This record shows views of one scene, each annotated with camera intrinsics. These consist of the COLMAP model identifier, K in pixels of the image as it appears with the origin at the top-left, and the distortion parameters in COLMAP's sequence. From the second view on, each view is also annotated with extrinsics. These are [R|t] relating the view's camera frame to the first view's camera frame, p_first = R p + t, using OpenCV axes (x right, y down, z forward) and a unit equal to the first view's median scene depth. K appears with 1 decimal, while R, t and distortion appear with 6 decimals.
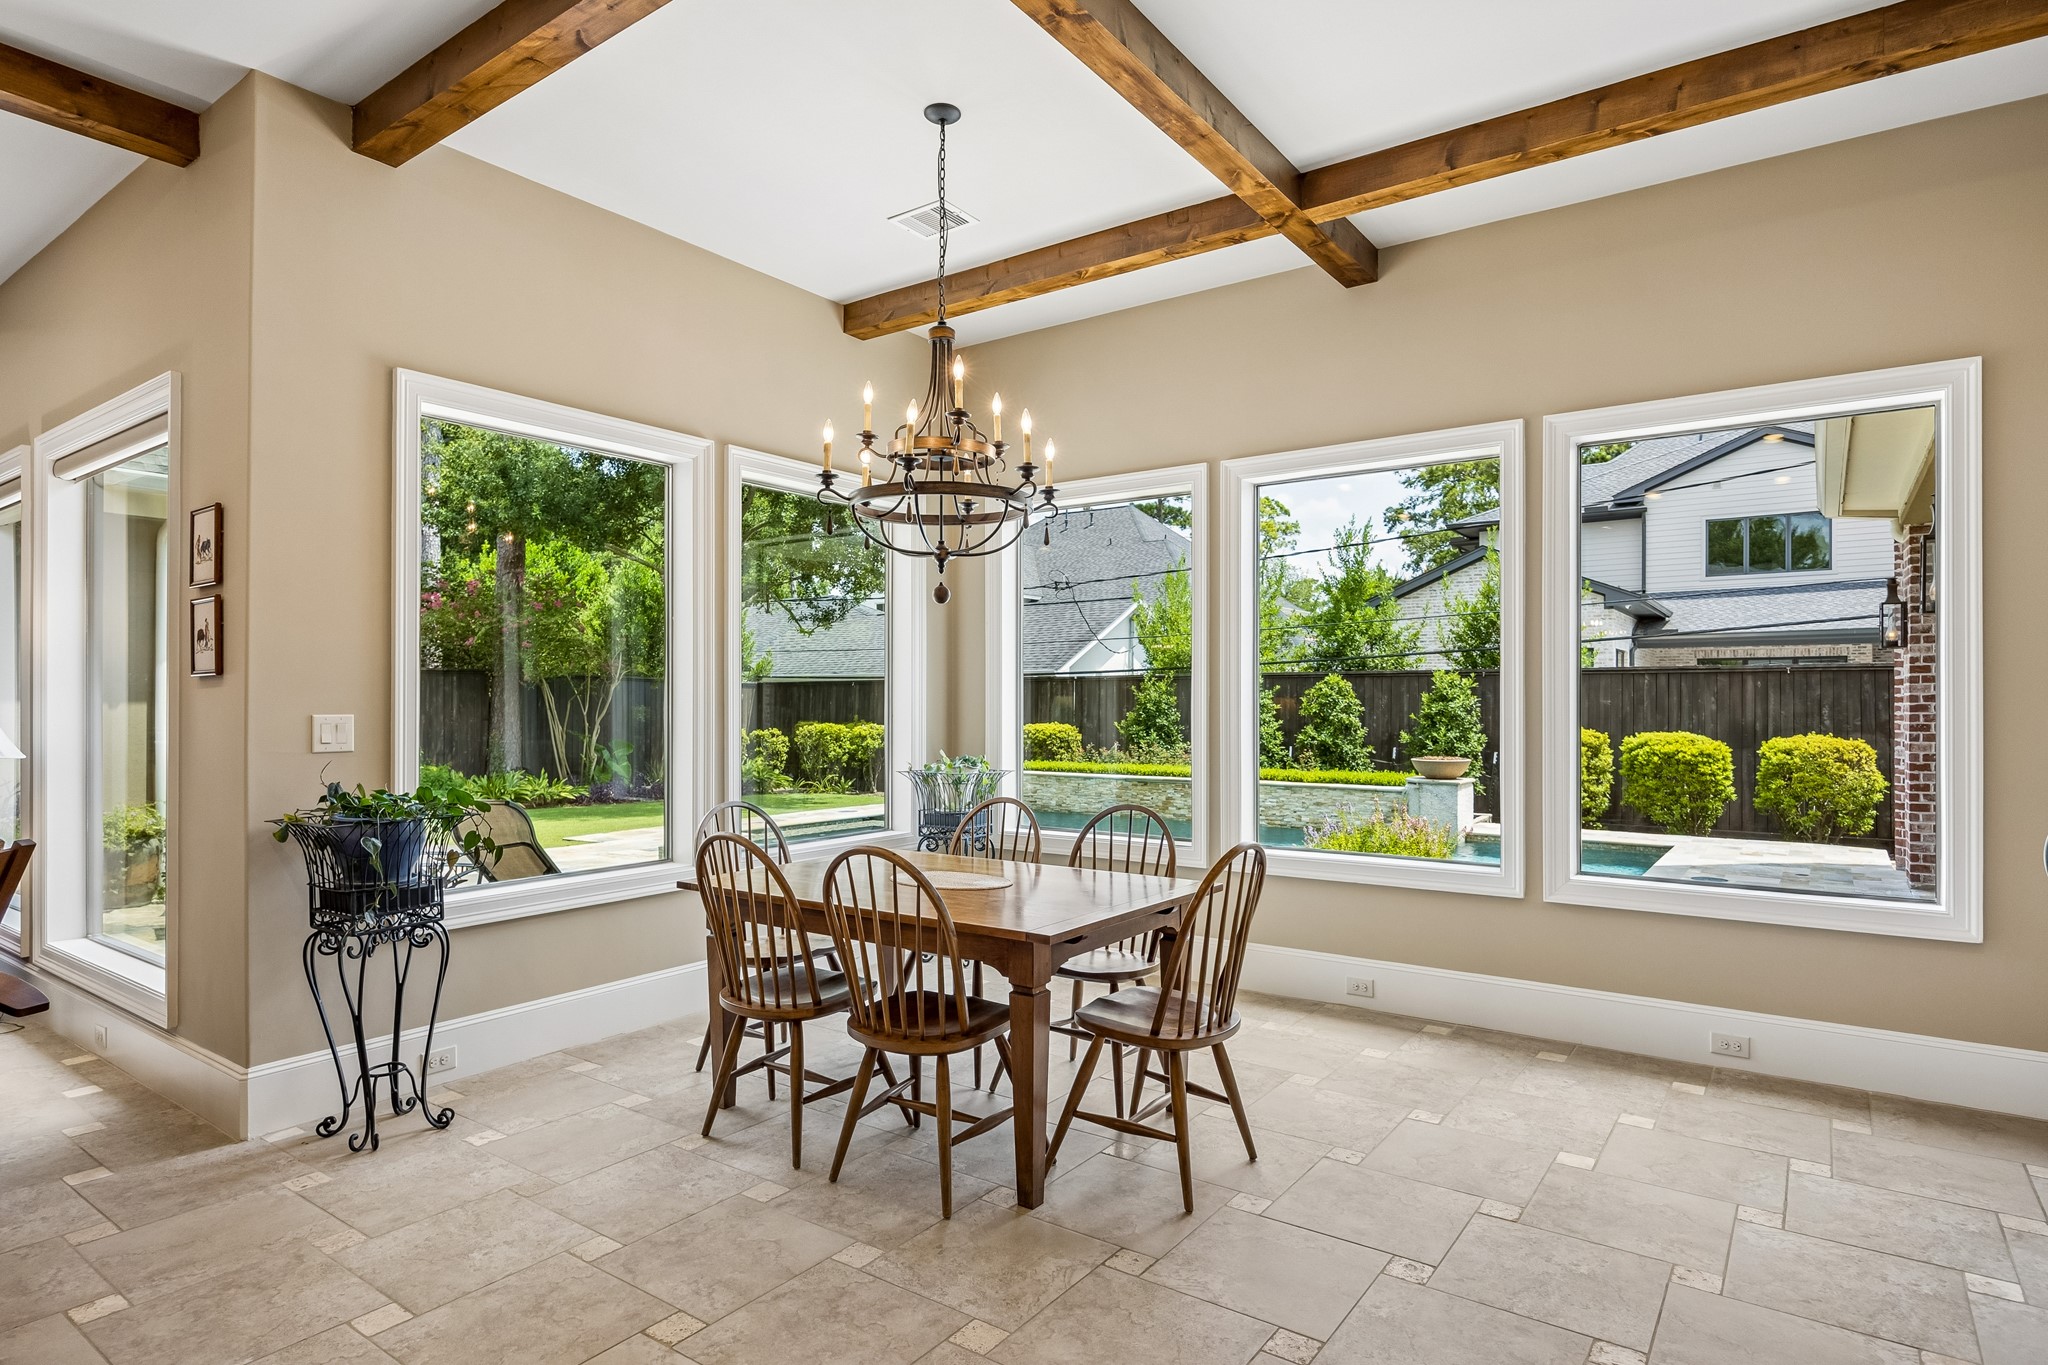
lens RADIAL K [[1110.0, 0, 1027.2], [0, 1110.0, 704.9], [0, 0, 1]] dist [-0.005262, -0.001415]
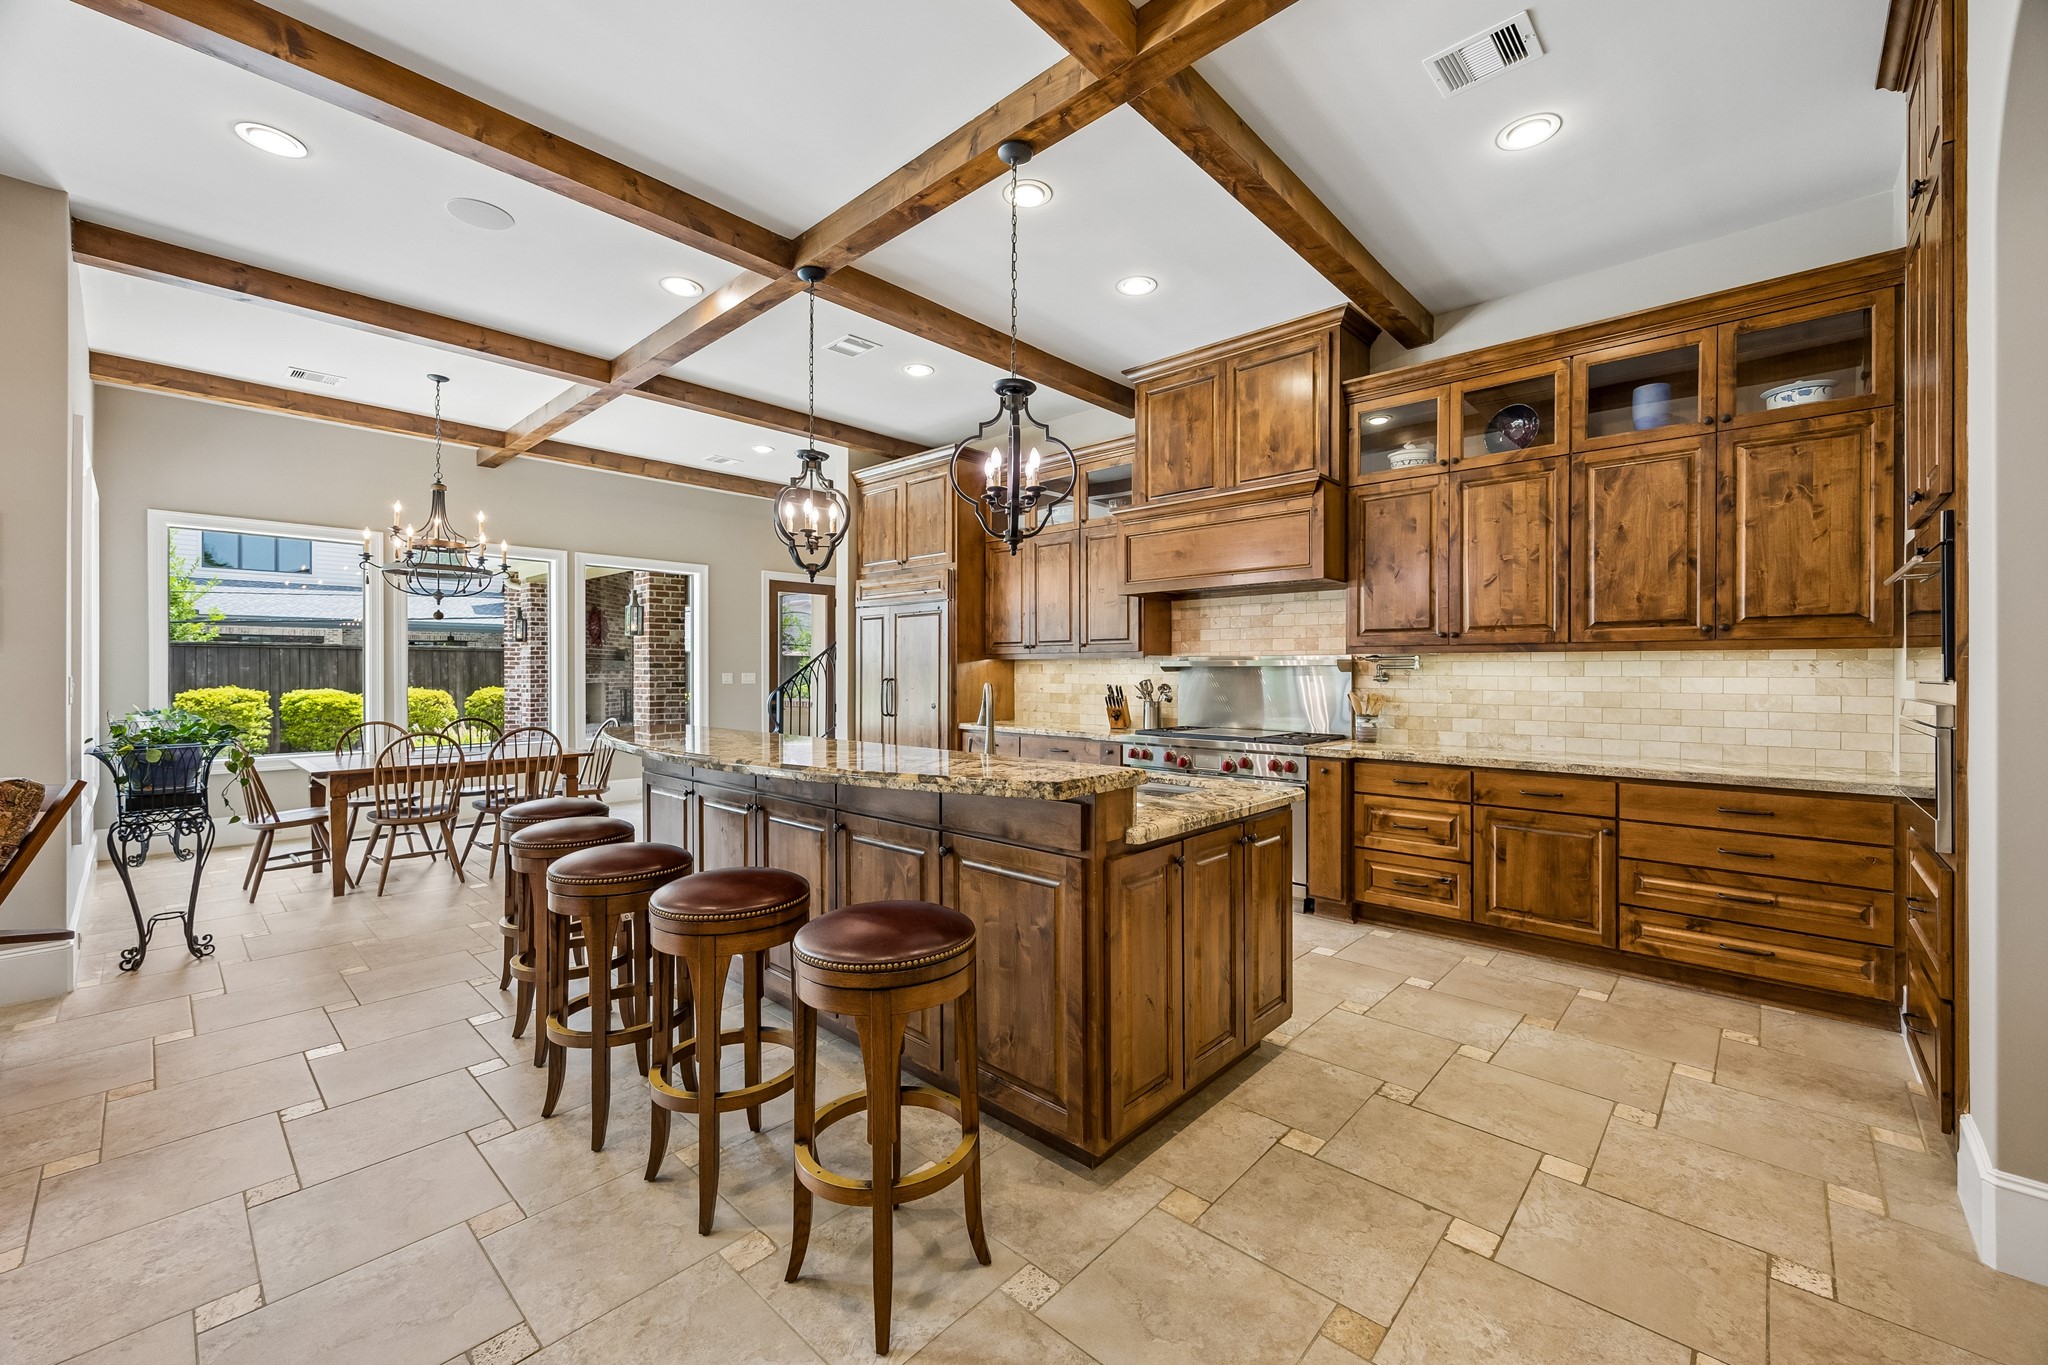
lens RADIAL K [[813.1, 0, 1038.3], [0, 813.1, 672.4], [0, 0, 1]] dist [0.004403, -0.001027]
pose [[0.111307, -0.002542, 0.993783, -0.396828], [0.000982, 0.999997, 0.002448, 0.000888], [-0.993786, 0.000704, 0.111309, -0.071115]]
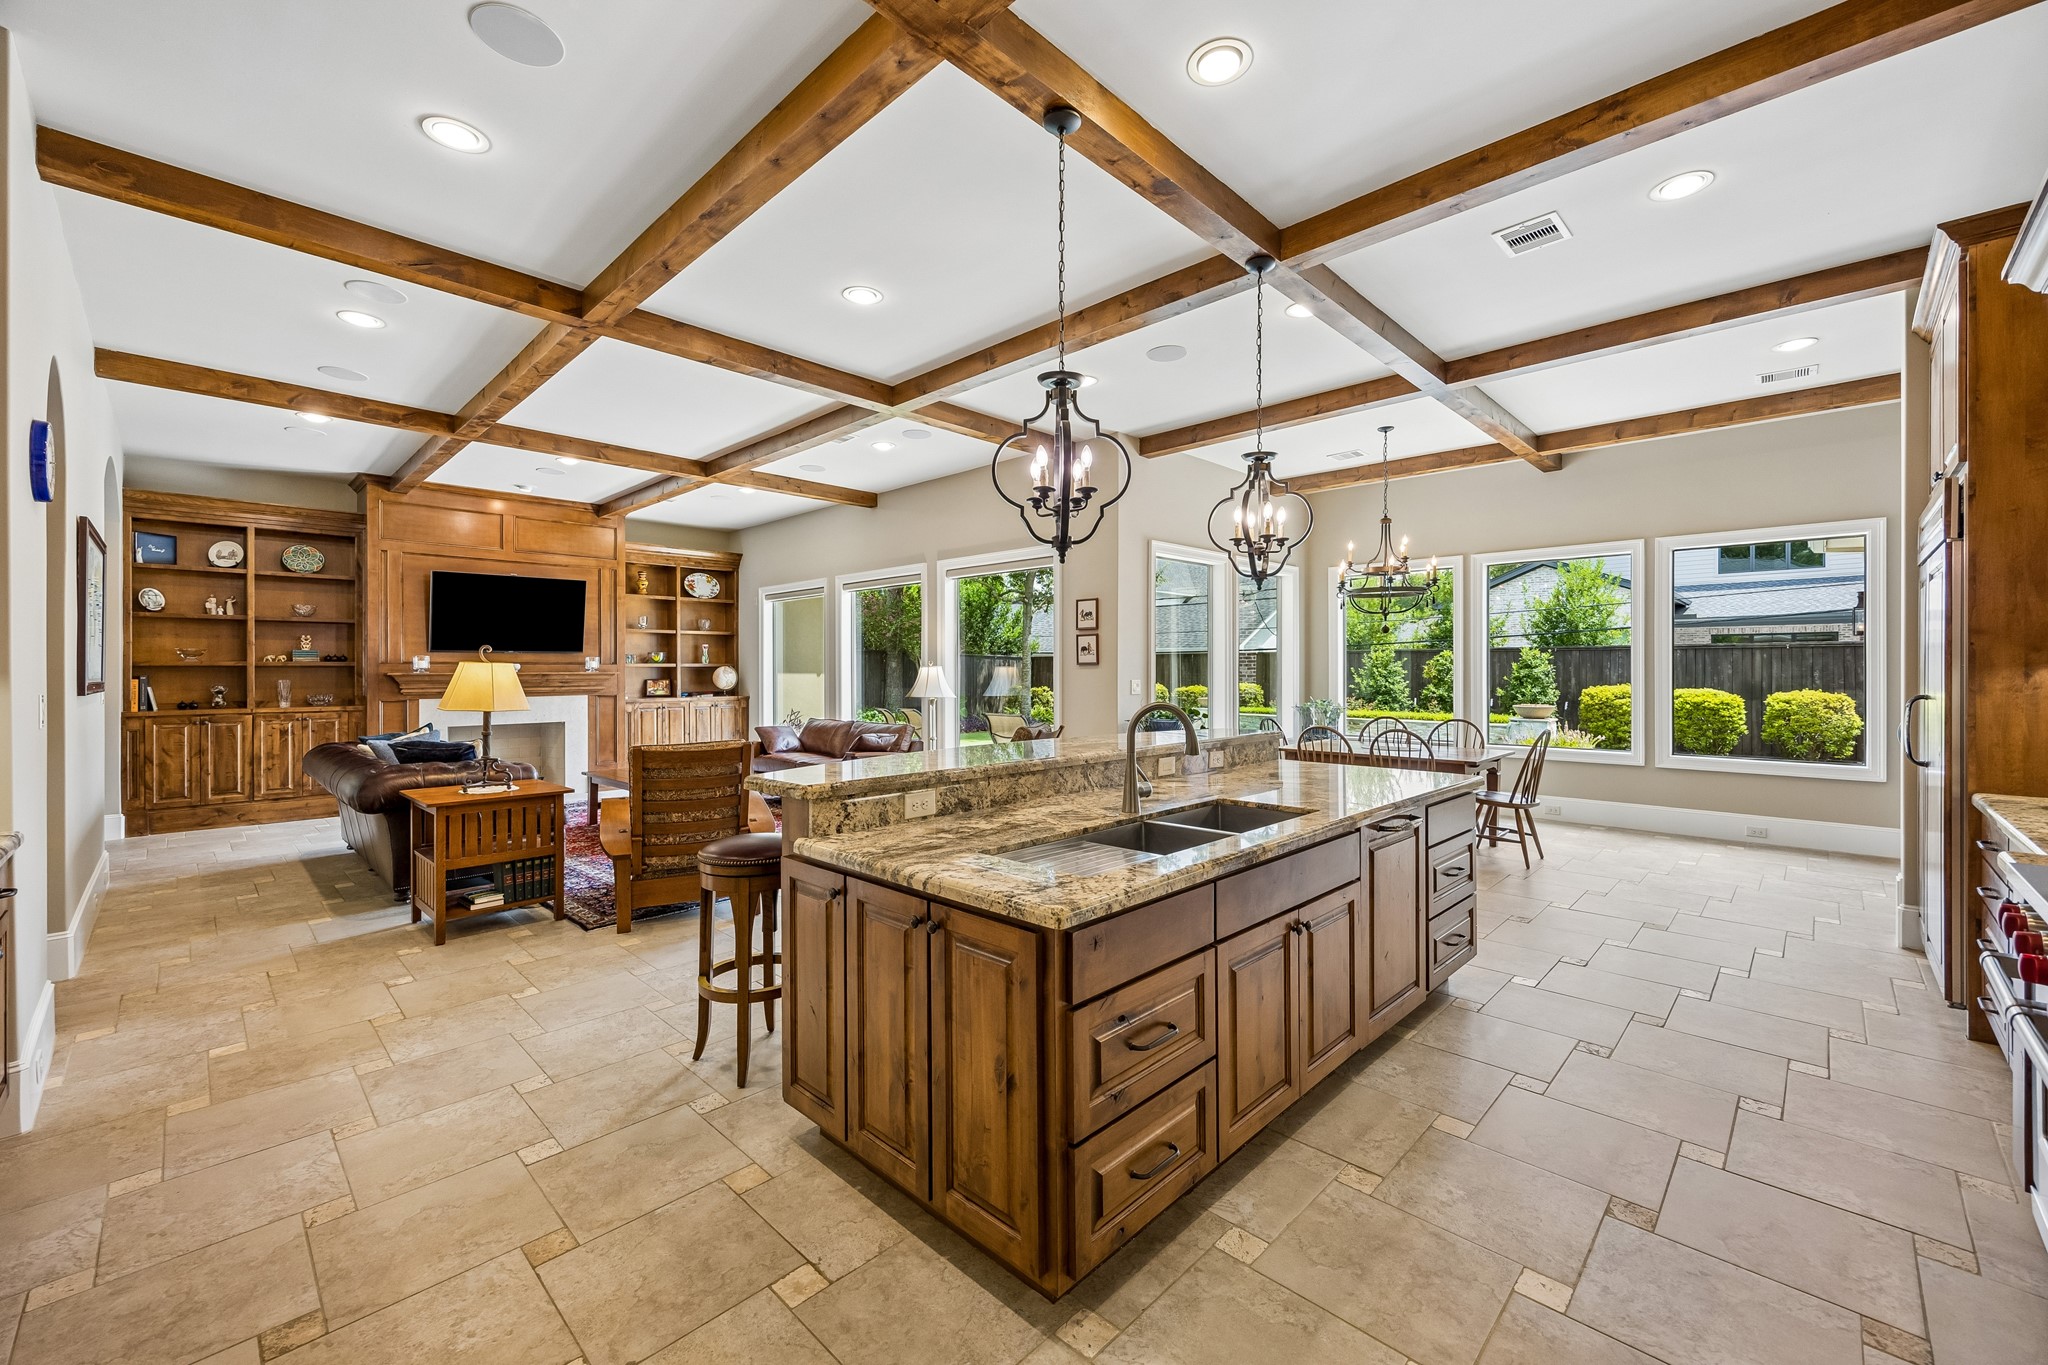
lens RADIAL K [[813.1, 0, 1020.6], [0, 813.1, 672.7], [0, 0, 1]] dist [0.004403, -0.001027]
pose [[0.988350, -0.003205, -0.152165, -0.162579], [0.003733, 0.999988, 0.003183, -0.004012], [0.152153, -0.003714, 0.988350, -0.237553]]
